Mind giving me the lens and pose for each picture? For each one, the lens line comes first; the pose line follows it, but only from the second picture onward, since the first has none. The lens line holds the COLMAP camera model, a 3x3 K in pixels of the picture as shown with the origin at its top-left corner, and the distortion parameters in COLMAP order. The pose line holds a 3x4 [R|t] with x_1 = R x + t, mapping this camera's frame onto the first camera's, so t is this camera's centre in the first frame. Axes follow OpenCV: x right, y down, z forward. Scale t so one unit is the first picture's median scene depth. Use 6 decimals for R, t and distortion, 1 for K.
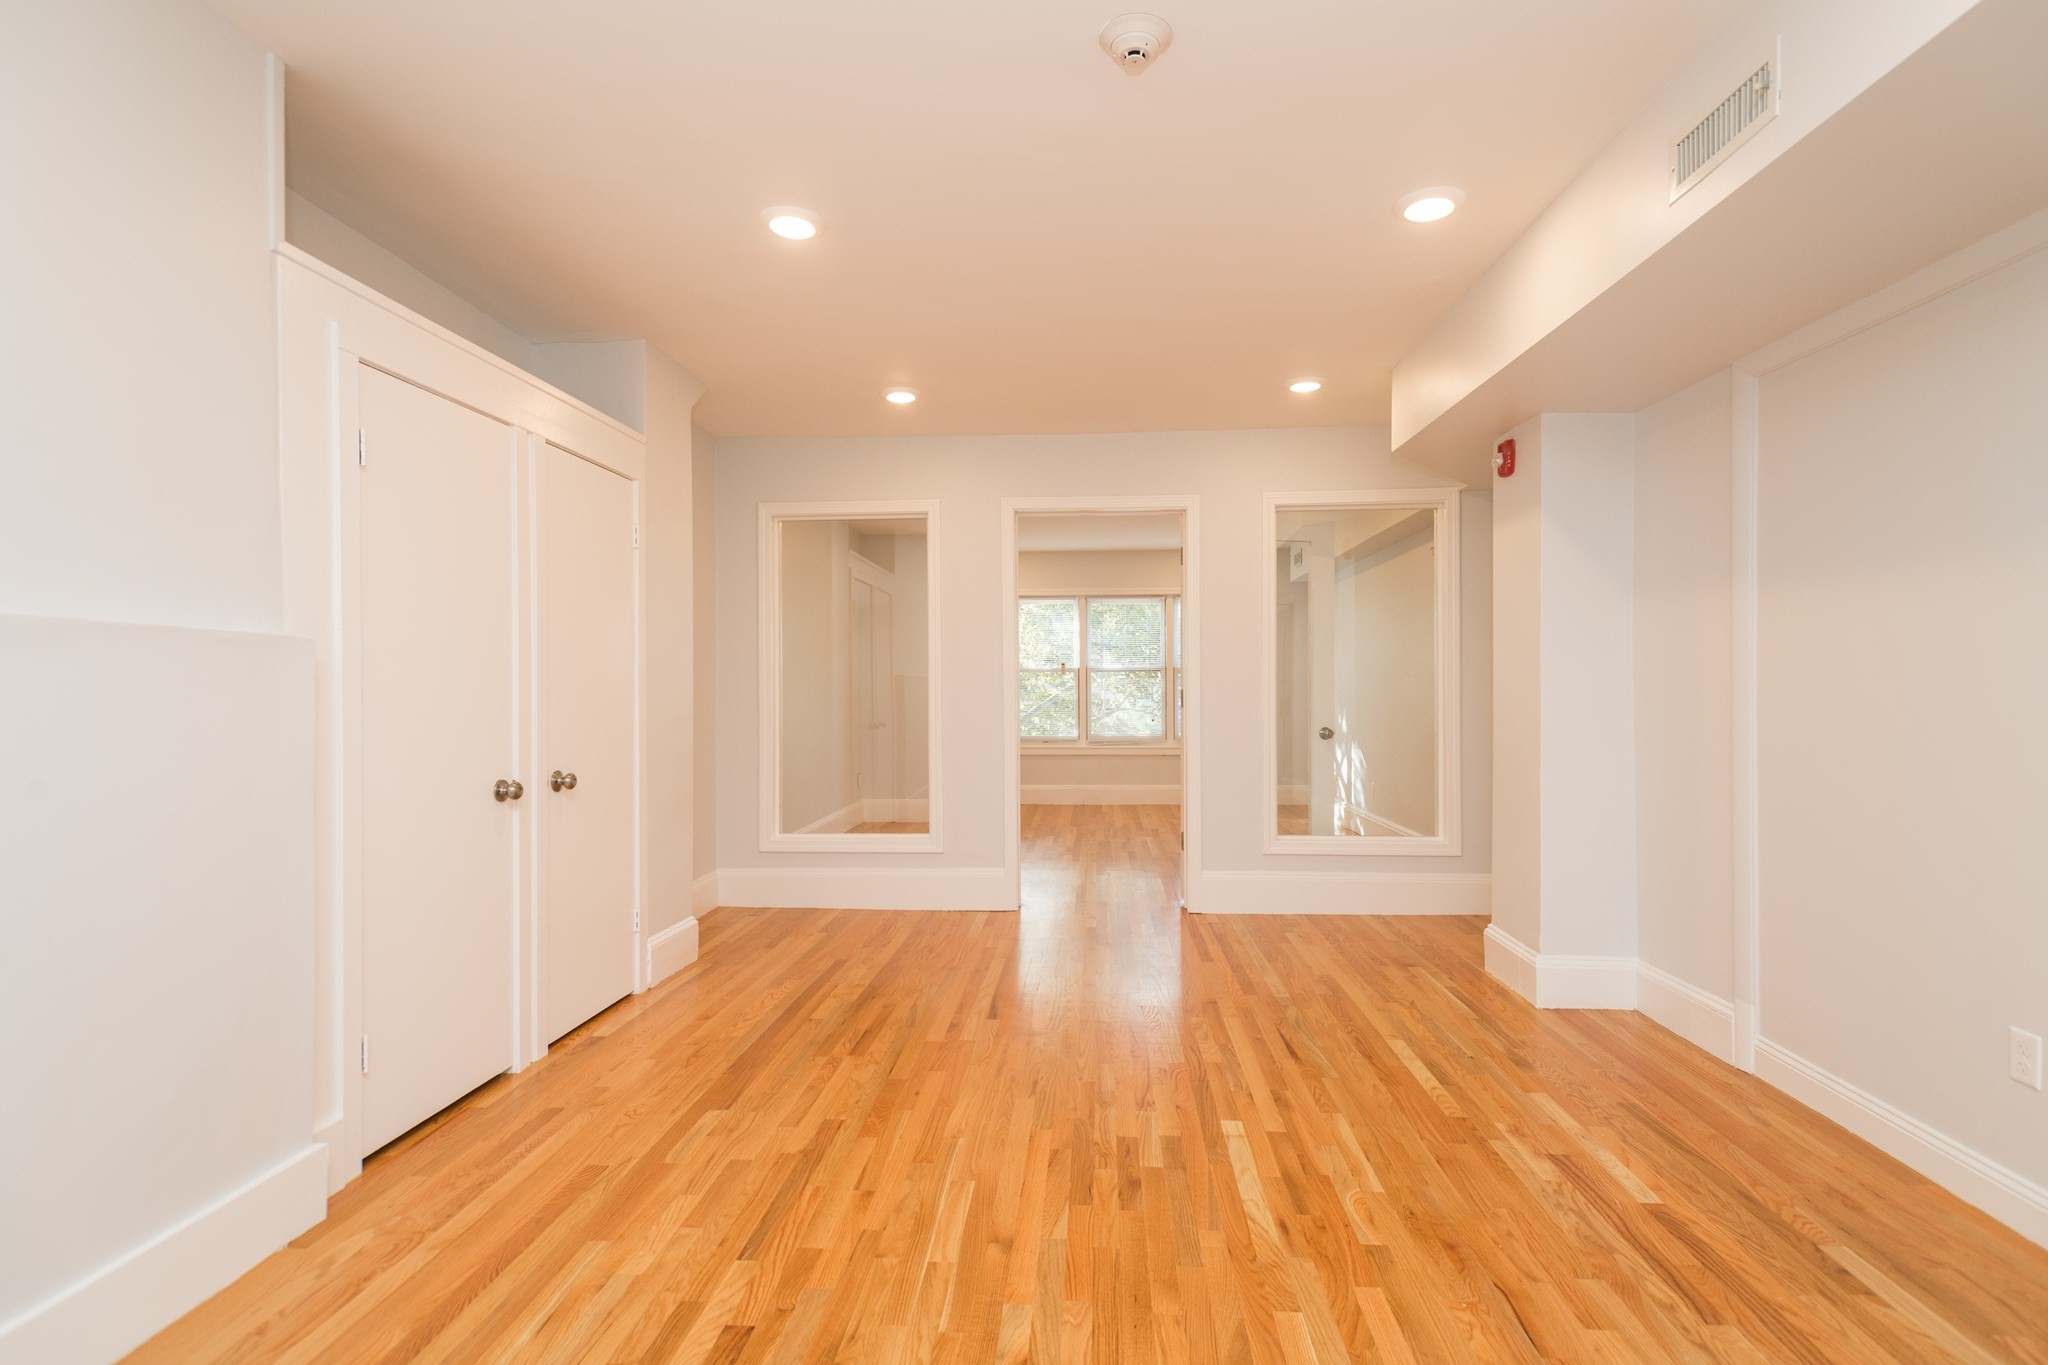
lens RADIAL K [[967.3, 0, 1022.6], [0, 967.3, 684.8], [0, 0, 1]] dist [0.003186, -0.003138]
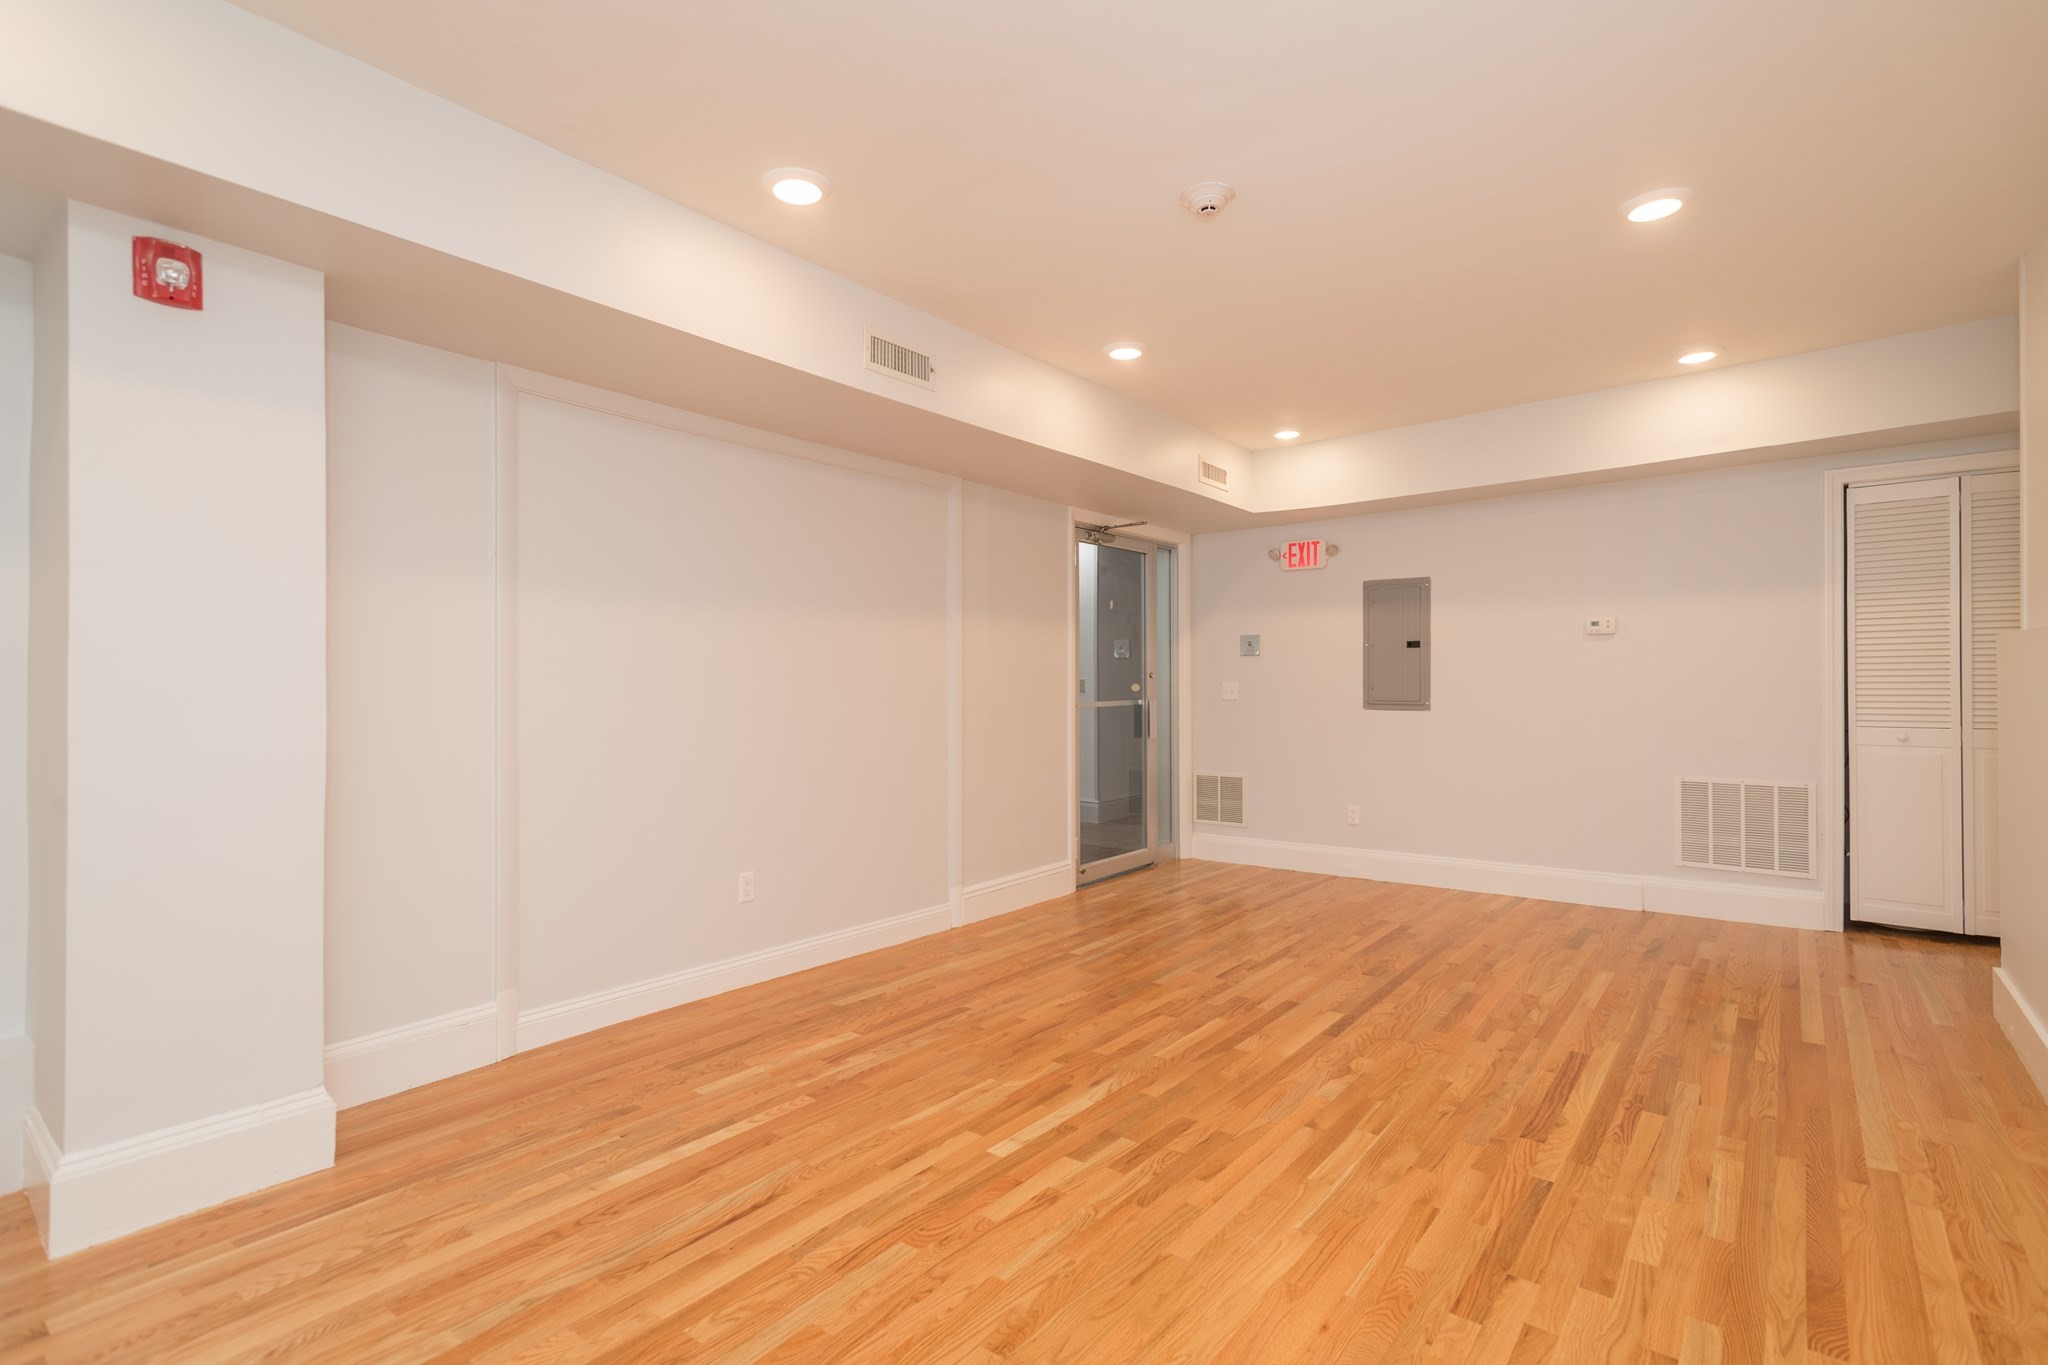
lens RADIAL K [[967.3, 0, 1020.3], [0, 967.3, 679.3], [0, 0, 1]] dist [0.003186, -0.003138]
pose [[-0.824596, 0.009030, 0.565650, -0.364976], [0.008202, 0.999958, -0.004007, 0.007444], [-0.565663, 0.001335, -0.824636, 1.951095]]
